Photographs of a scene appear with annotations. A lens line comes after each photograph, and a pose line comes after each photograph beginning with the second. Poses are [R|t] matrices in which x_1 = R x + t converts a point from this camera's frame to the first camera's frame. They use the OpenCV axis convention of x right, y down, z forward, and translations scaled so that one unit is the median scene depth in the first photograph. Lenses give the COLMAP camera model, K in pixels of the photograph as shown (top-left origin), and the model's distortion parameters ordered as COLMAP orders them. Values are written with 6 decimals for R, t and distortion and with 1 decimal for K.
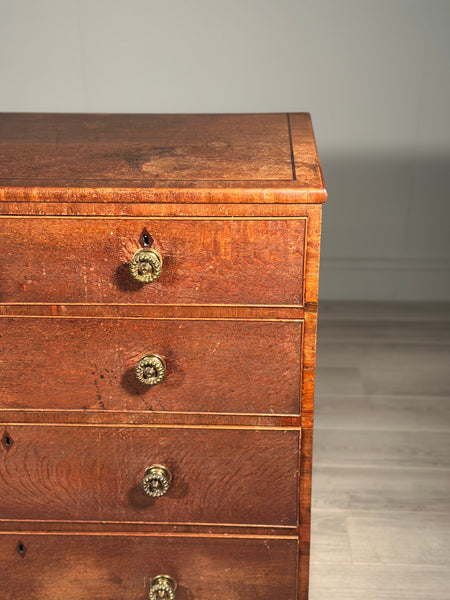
lens RADIAL K [[836.1, 0, 225.0], [0, 836.1, 300.0], [0, 0, 1]] dist [0.160214, -0.190897]
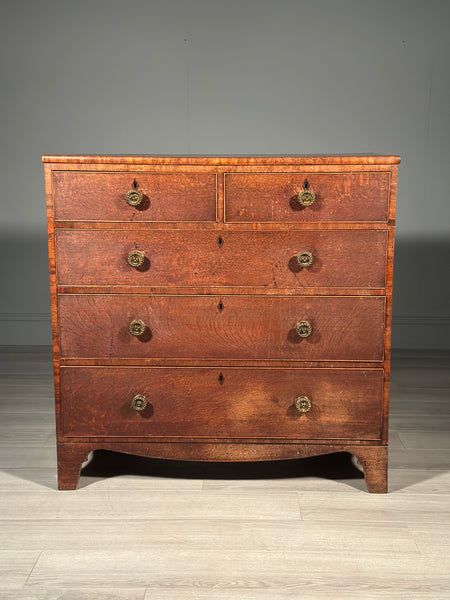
lens RADIAL K [[836.1, 0, 225.0], [0, 836.1, 300.0], [0, 0, 1]] dist [0.160214, -0.190897]
pose [[0.999790, 0.004642, 0.019980, -0.283063], [0.000133, 0.972565, -0.232630, 0.564909], [-0.020512, 0.232584, 0.972360, -0.728837]]
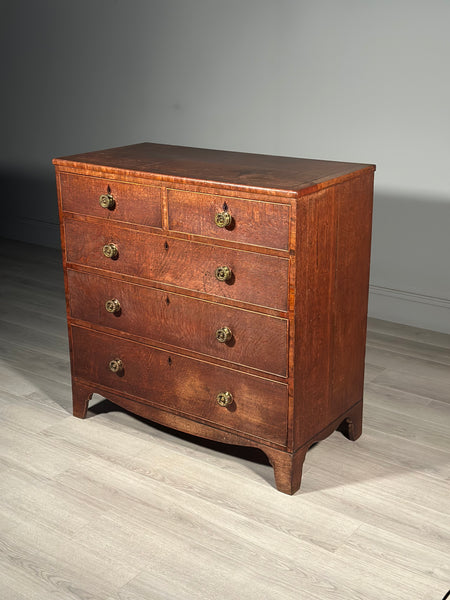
lens RADIAL K [[836.1, 0, 225.0], [0, 836.1, 300.0], [0, 0, 1]] dist [0.160214, -0.190897]
pose [[0.838365, 0.178398, -0.515091, 0.914028], [-0.224099, 0.974183, -0.027344, 0.188371], [0.496914, 0.138356, 0.856699, -0.685205]]
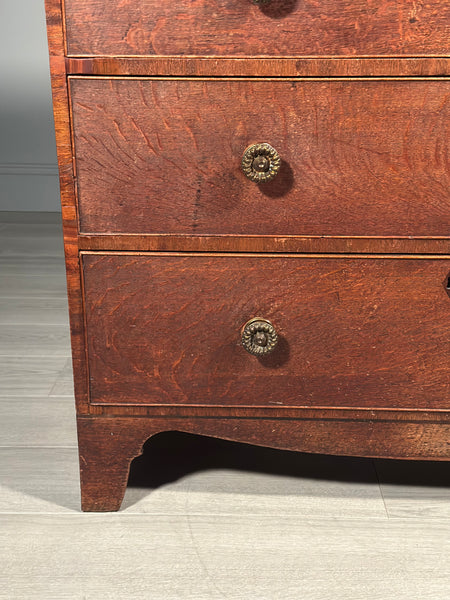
lens RADIAL K [[814.7, 0, 225.0], [0, 814.7, 300.0], [0, 0, 1]] dist [0.113762, -0.038871]
pose [[0.999863, 0.003494, 0.016185, -0.476550], [-0.001930, 0.995416, -0.095621, 0.400153], [-0.016445, 0.095577, 0.995286, 0.308743]]
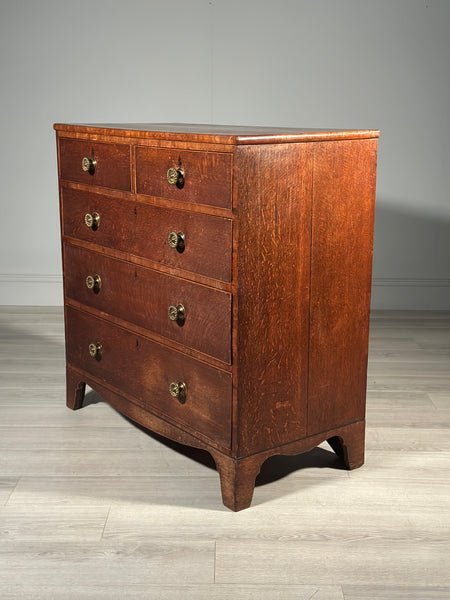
lens RADIAL K [[836.1, 0, 225.0], [0, 836.1, 300.0], [0, 0, 1]] dist [0.160214, -0.190897]
pose [[0.641958, 0.190321, -0.742744, 1.241913], [-0.324341, 0.945171, -0.038139, 0.223691], [0.694762, 0.265385, 0.668489, -0.078112]]
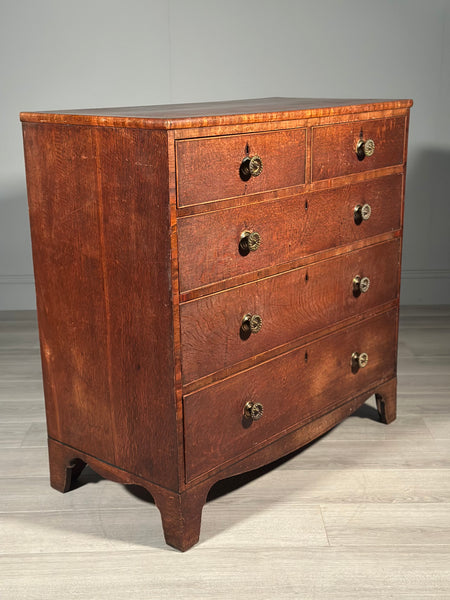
lens RADIAL K [[836.1, 0, 225.0], [0, 836.1, 300.0], [0, 0, 1]] dist [0.160214, -0.190897]
pose [[0.616215, -0.211008, 0.758785, -1.570349], [0.333230, 0.942808, -0.008436, 0.167258], [-0.713609, 0.258048, 0.651286, 0.083293]]
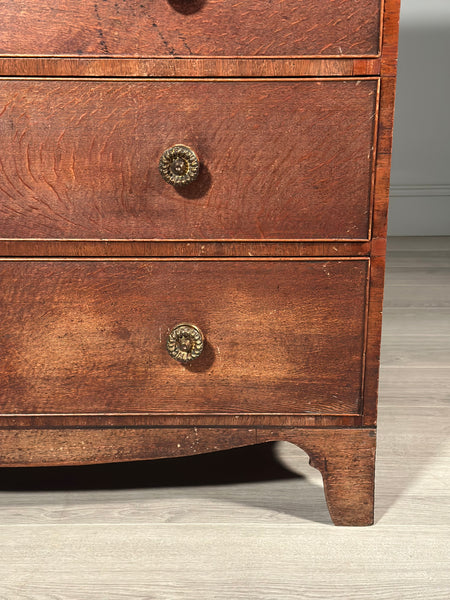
lens RADIAL K [[836.1, 0, 225.0], [0, 836.1, 300.0], [0, 0, 1]] dist [0.160214, -0.190897]
pose [[0.999043, -0.010184, 0.042527, -0.074184], [0.014472, 0.994702, -0.101781, 0.405483], [-0.041265, 0.102299, 0.993897, 0.287547]]
